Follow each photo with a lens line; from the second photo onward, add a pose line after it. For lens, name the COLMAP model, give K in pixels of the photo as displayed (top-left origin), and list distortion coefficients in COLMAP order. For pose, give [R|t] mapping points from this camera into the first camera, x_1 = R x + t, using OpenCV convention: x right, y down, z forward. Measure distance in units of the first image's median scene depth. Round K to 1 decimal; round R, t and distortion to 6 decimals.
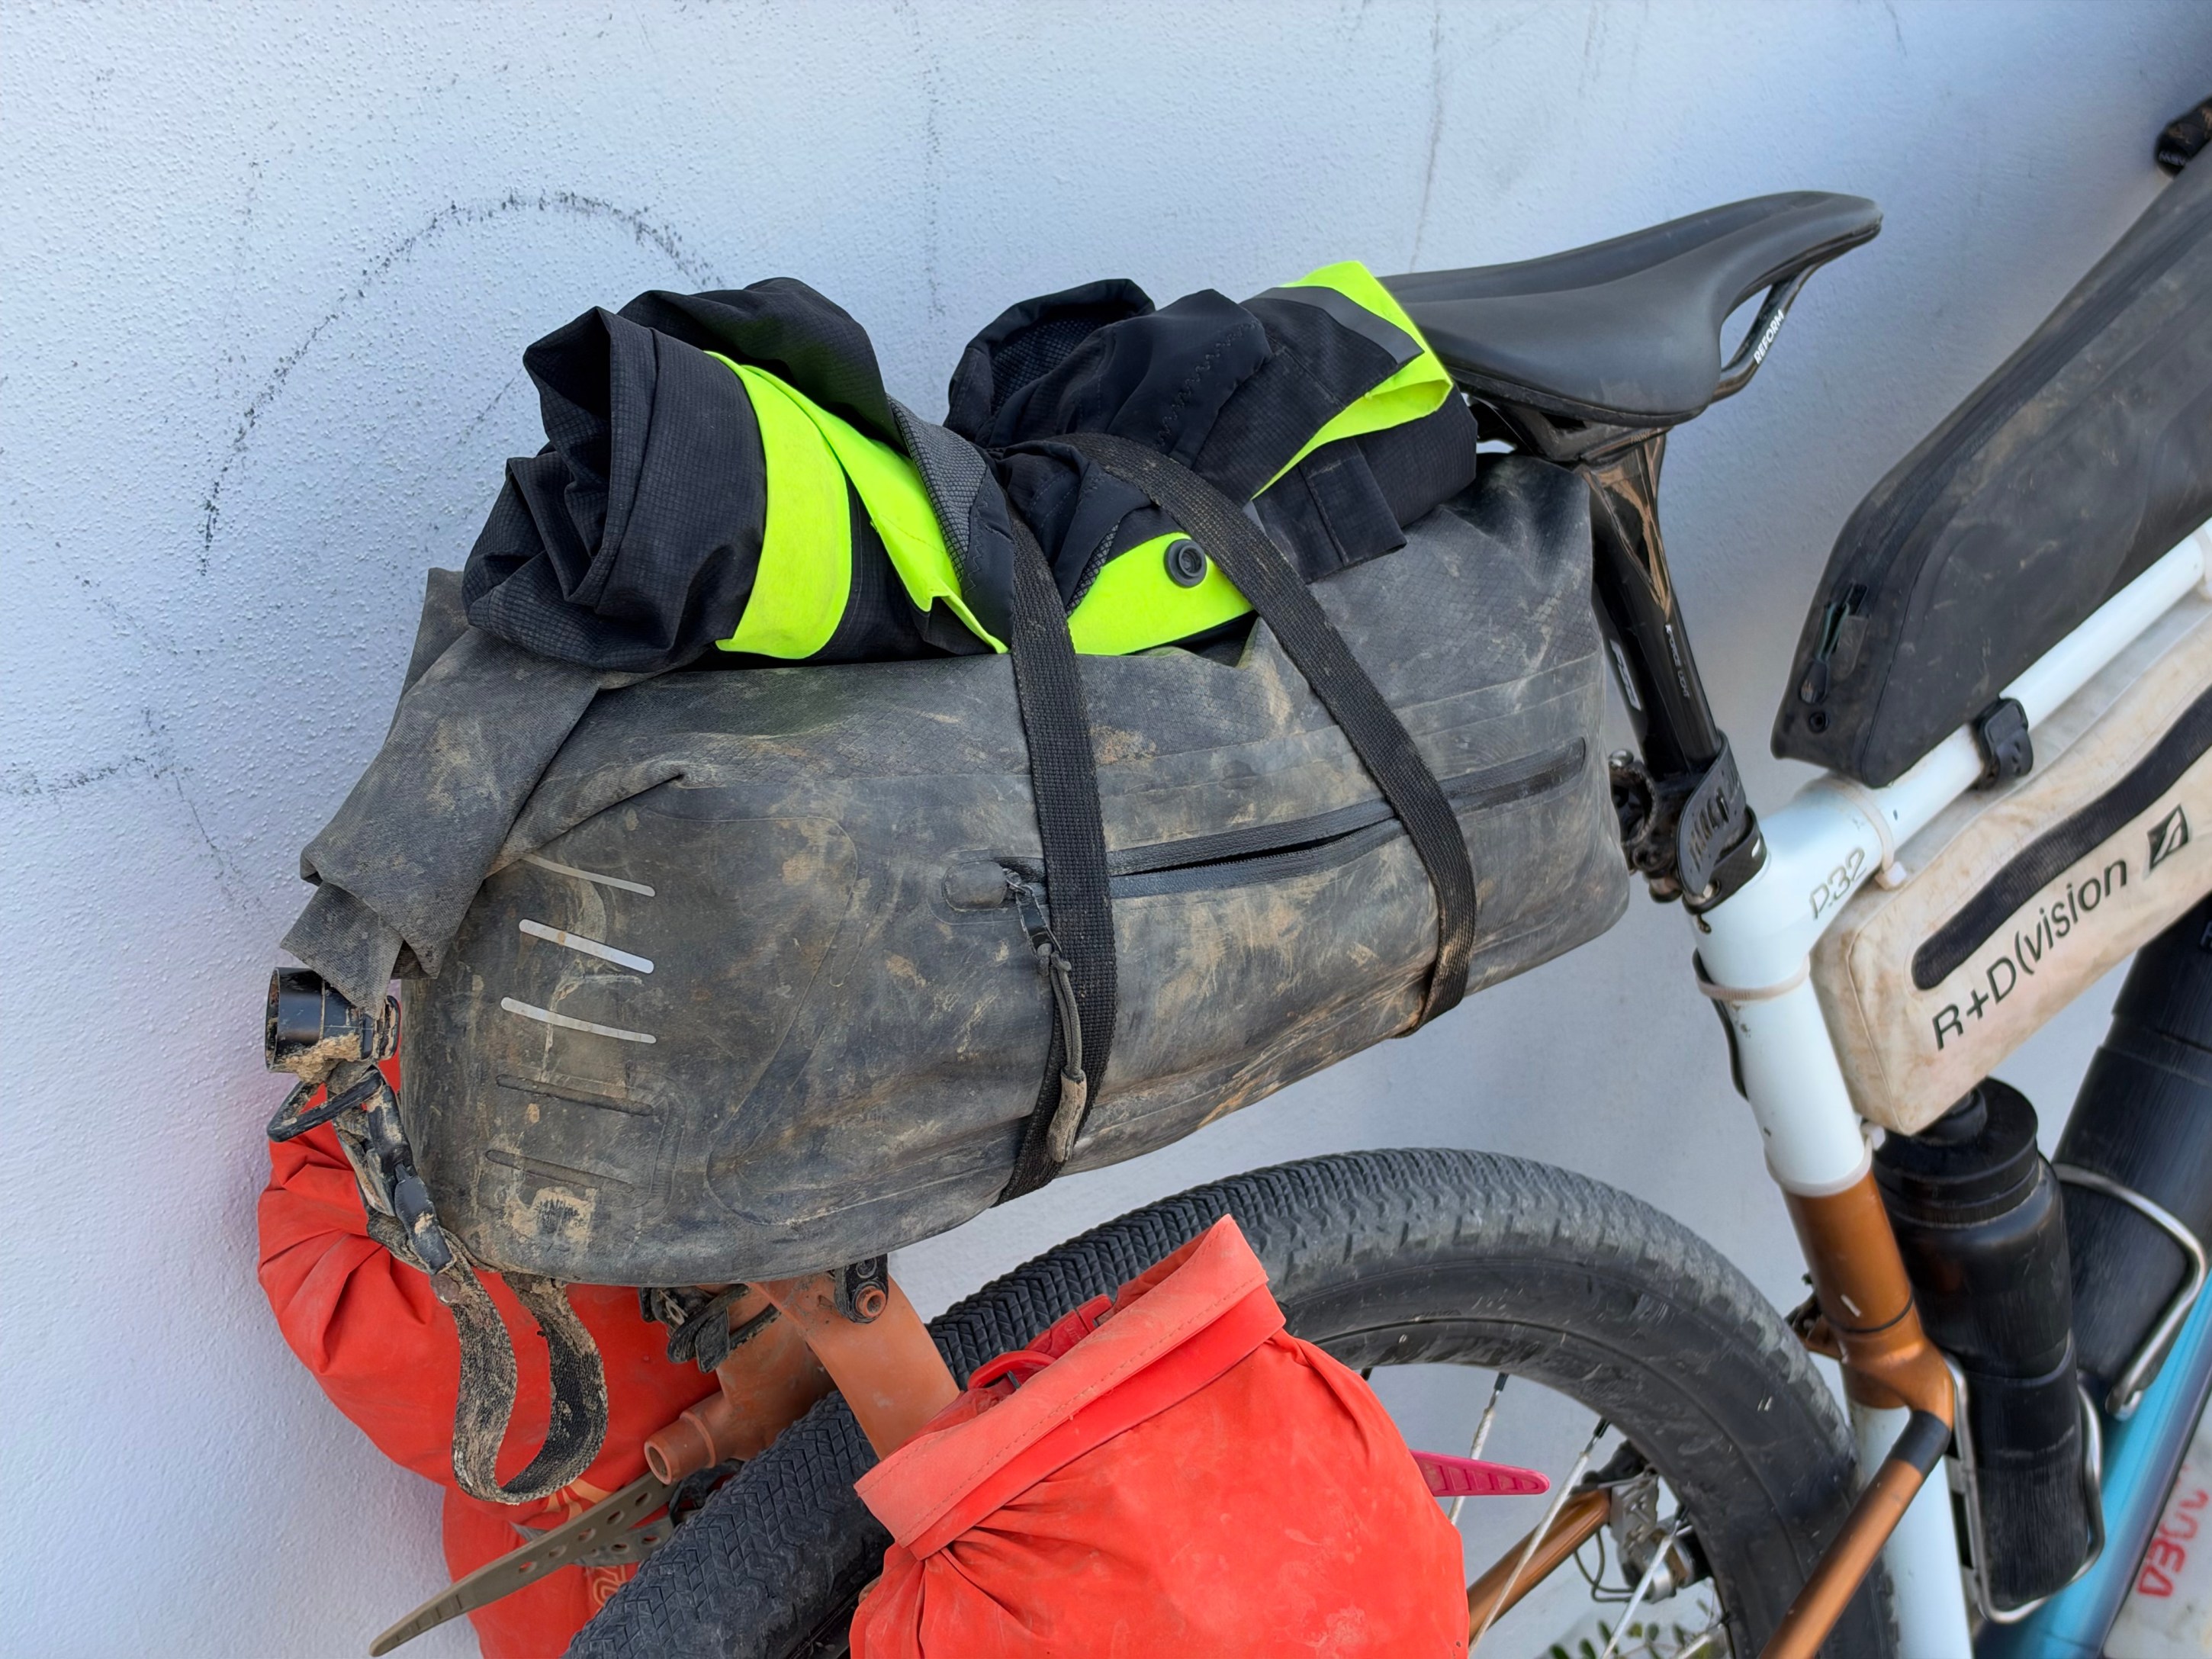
lens RADIAL K [[3156.2, 0, 1106.0], [0, 3156.2, 829.5], [0, 0, 1]] dist [0.307766, -1.021434]
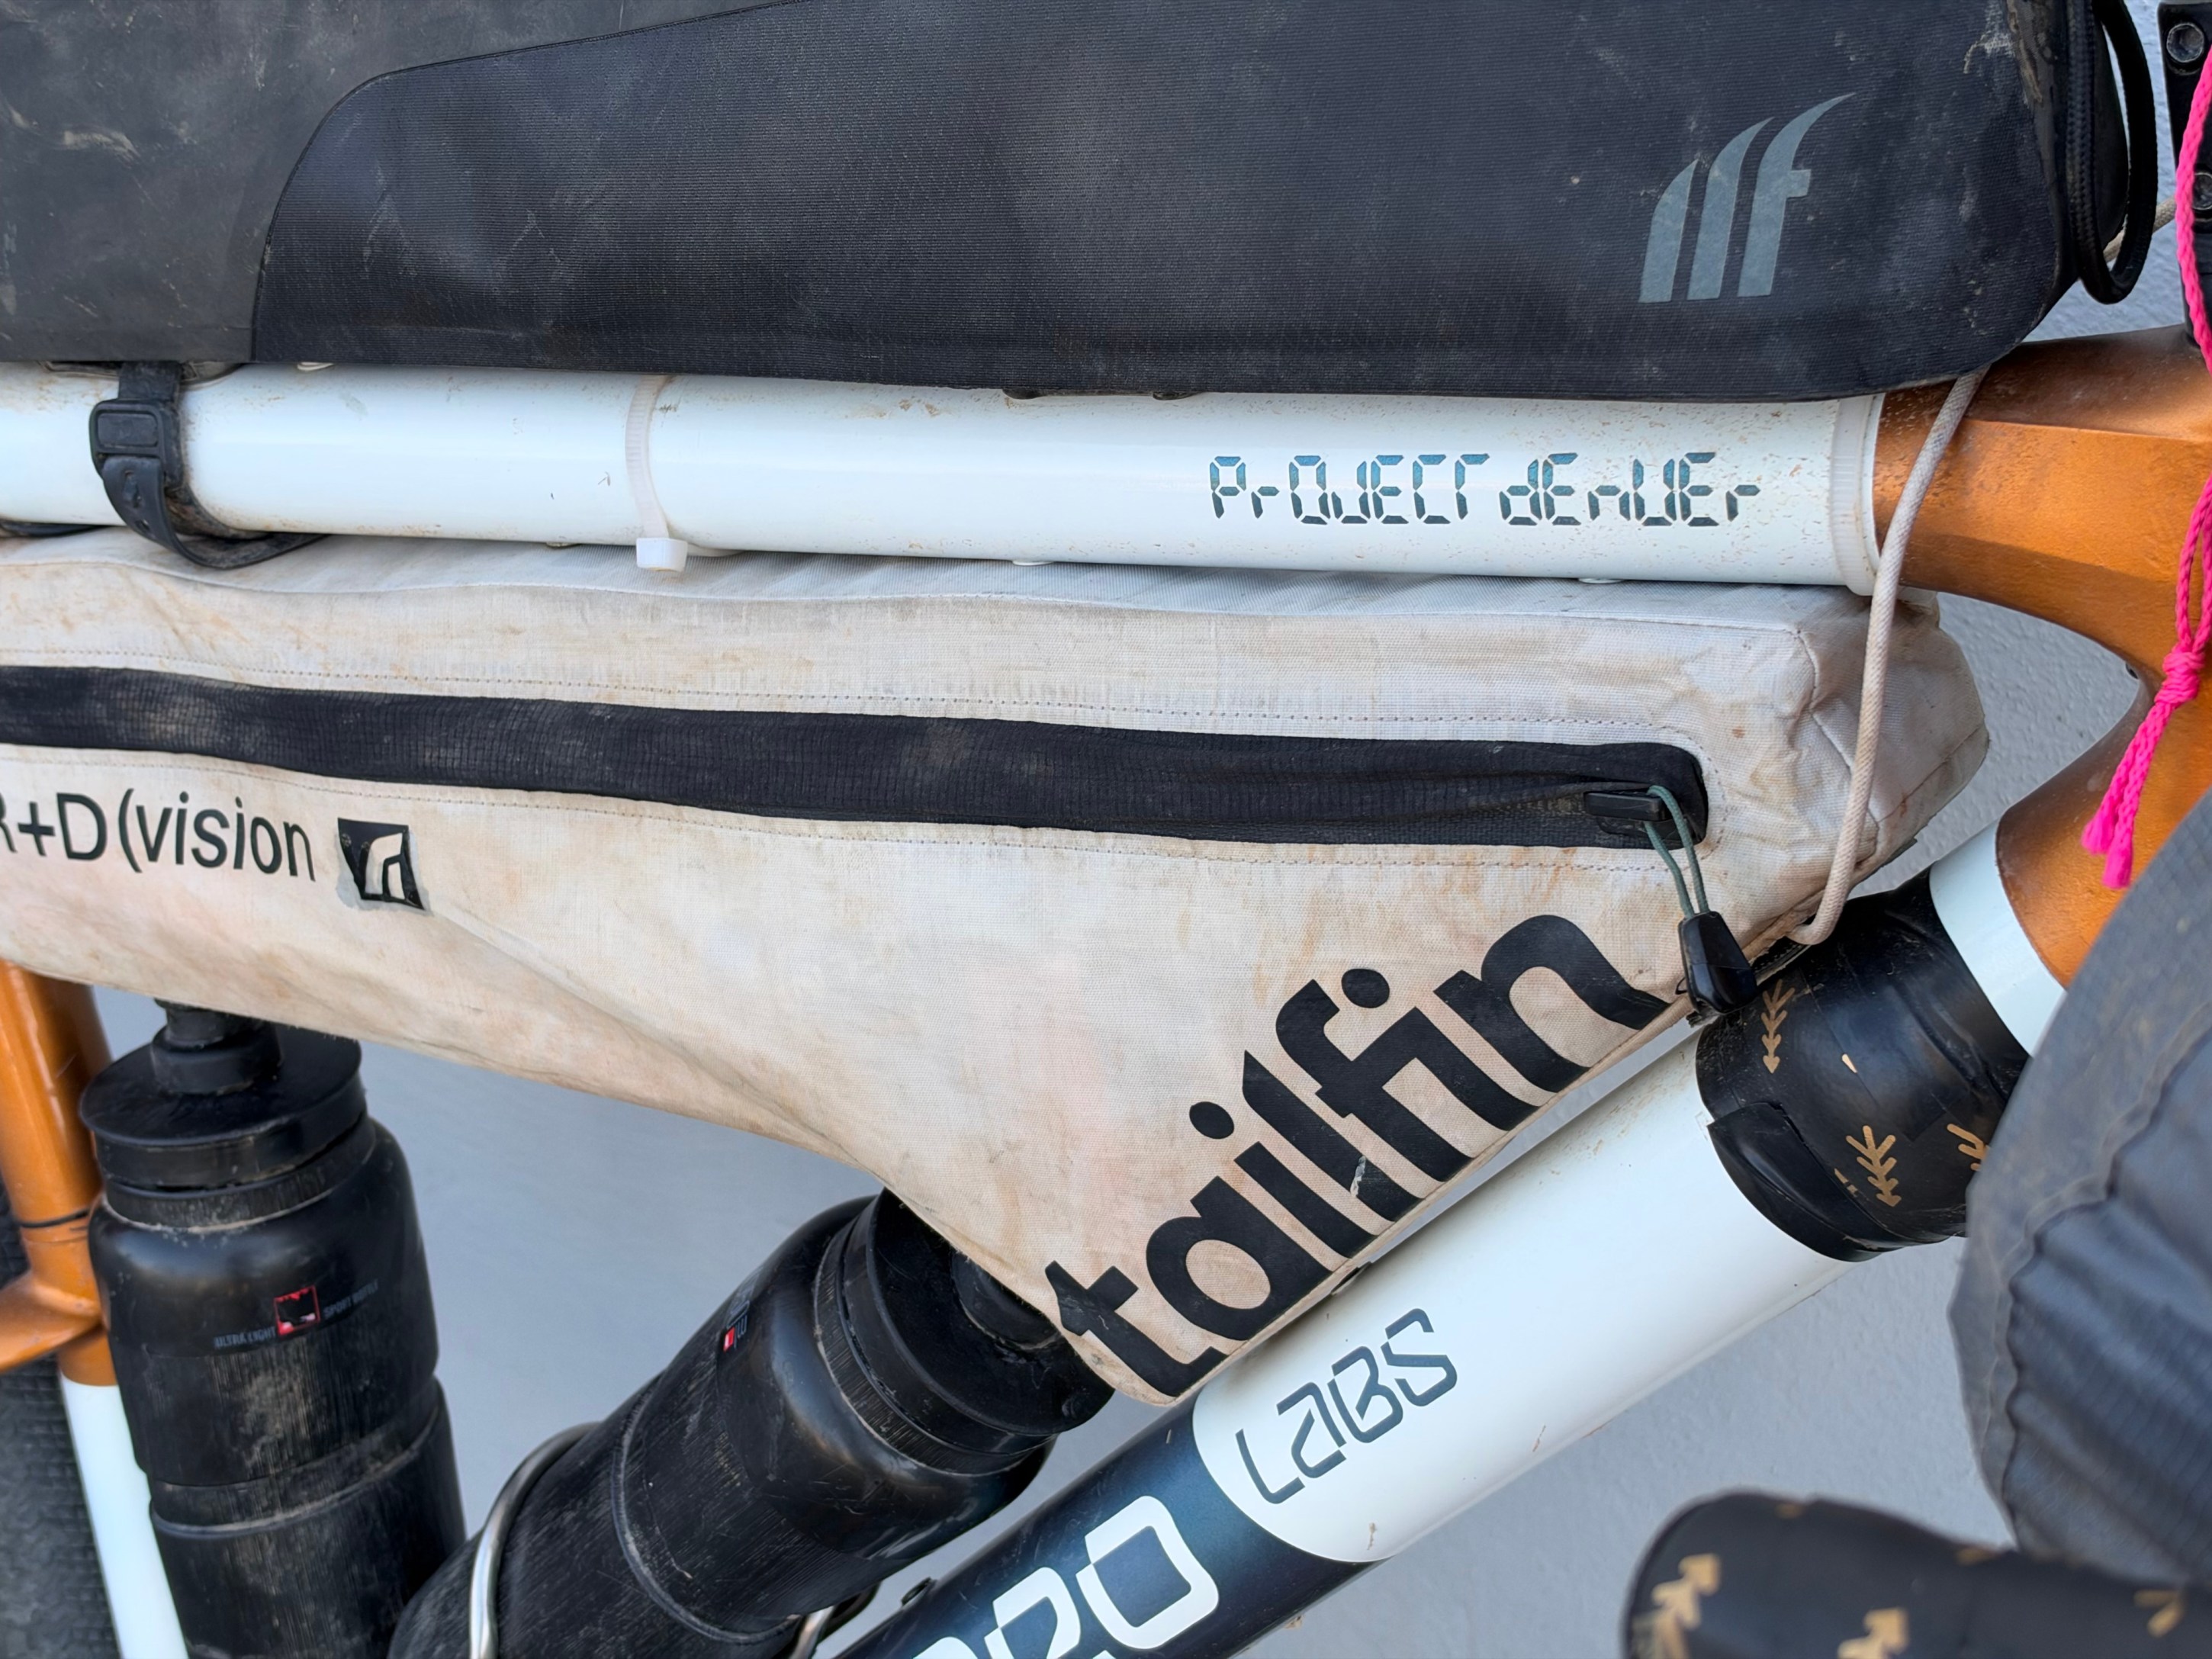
lens RADIAL K [[3156.2, 0, 1106.0], [0, 3156.2, 829.5], [0, 0, 1]] dist [0.307766, -1.021434]
pose [[0.330674, 0.541757, -0.772758, 1.200819], [-0.503364, 0.793872, 0.341163, -0.382520], [0.798298, 0.276165, 0.535213, 1.218762]]
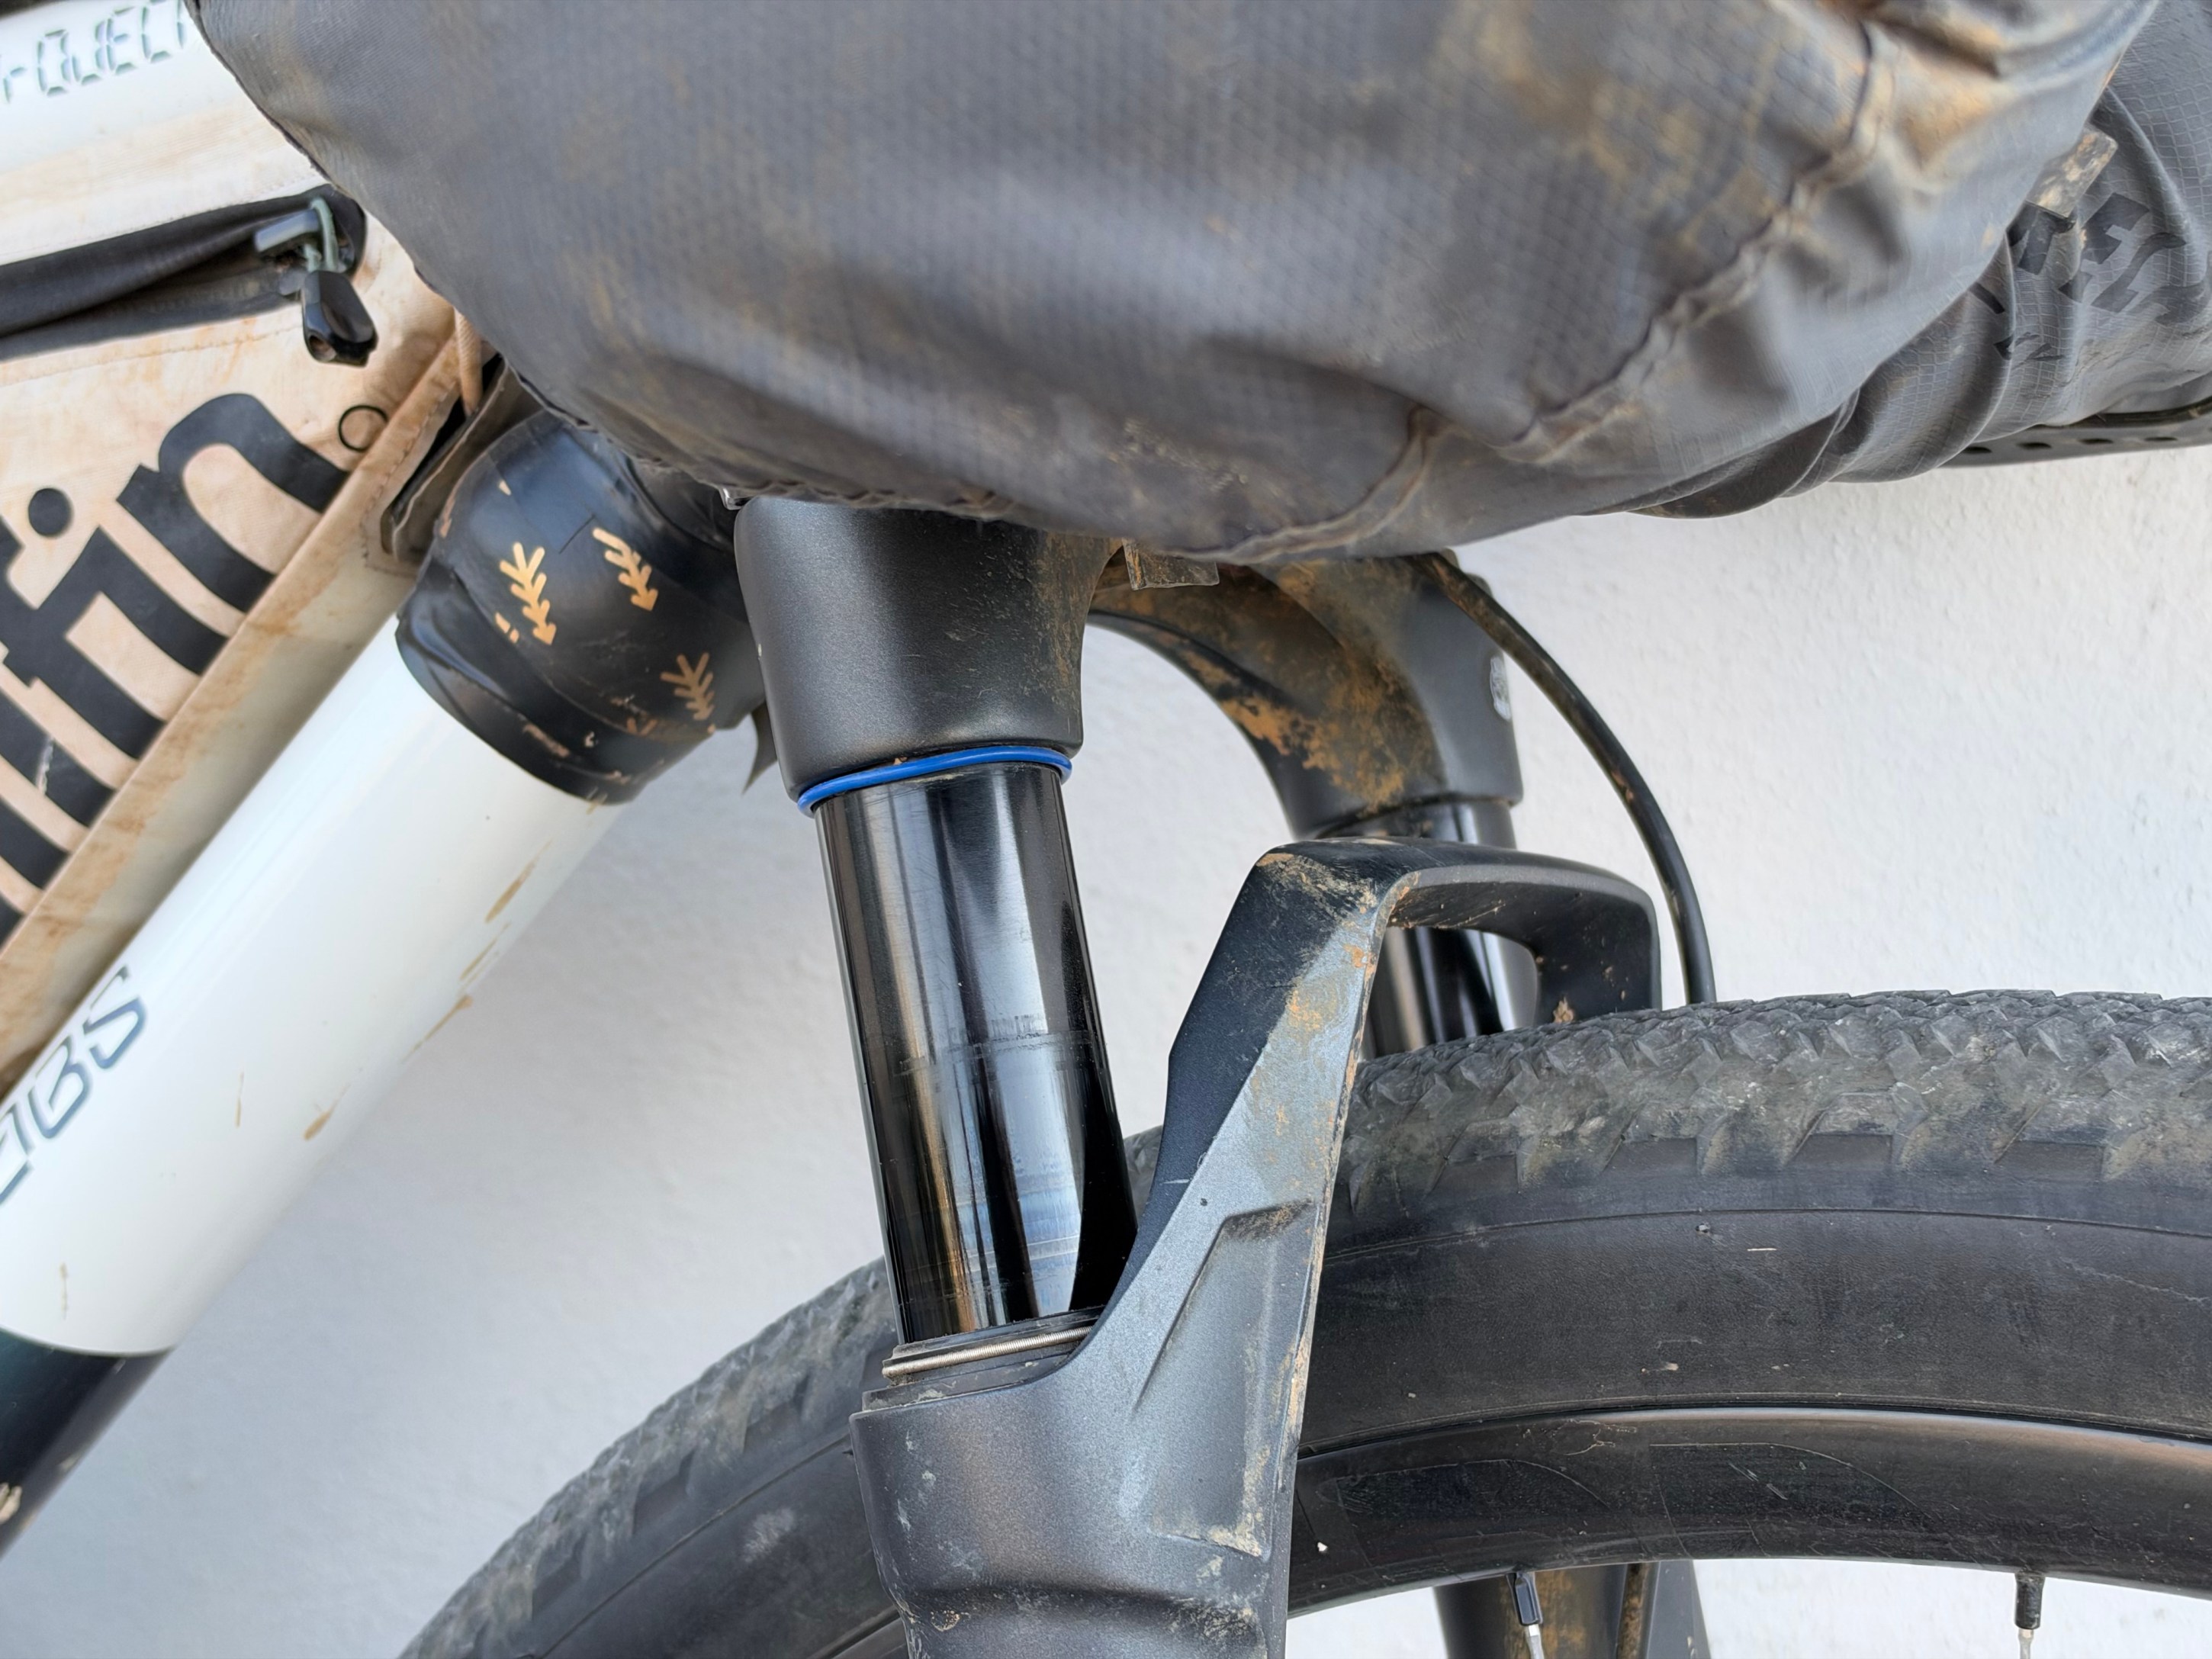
lens RADIAL K [[3156.2, 0, 1106.0], [0, 3156.2, 829.5], [0, 0, 1]] dist [0.307766, -1.021434]
pose [[0.392605, 0.133613, -0.909950, 1.394961], [-0.533372, 0.839096, -0.106919, -0.137017], [0.749250, 0.527319, 0.400699, 1.577401]]
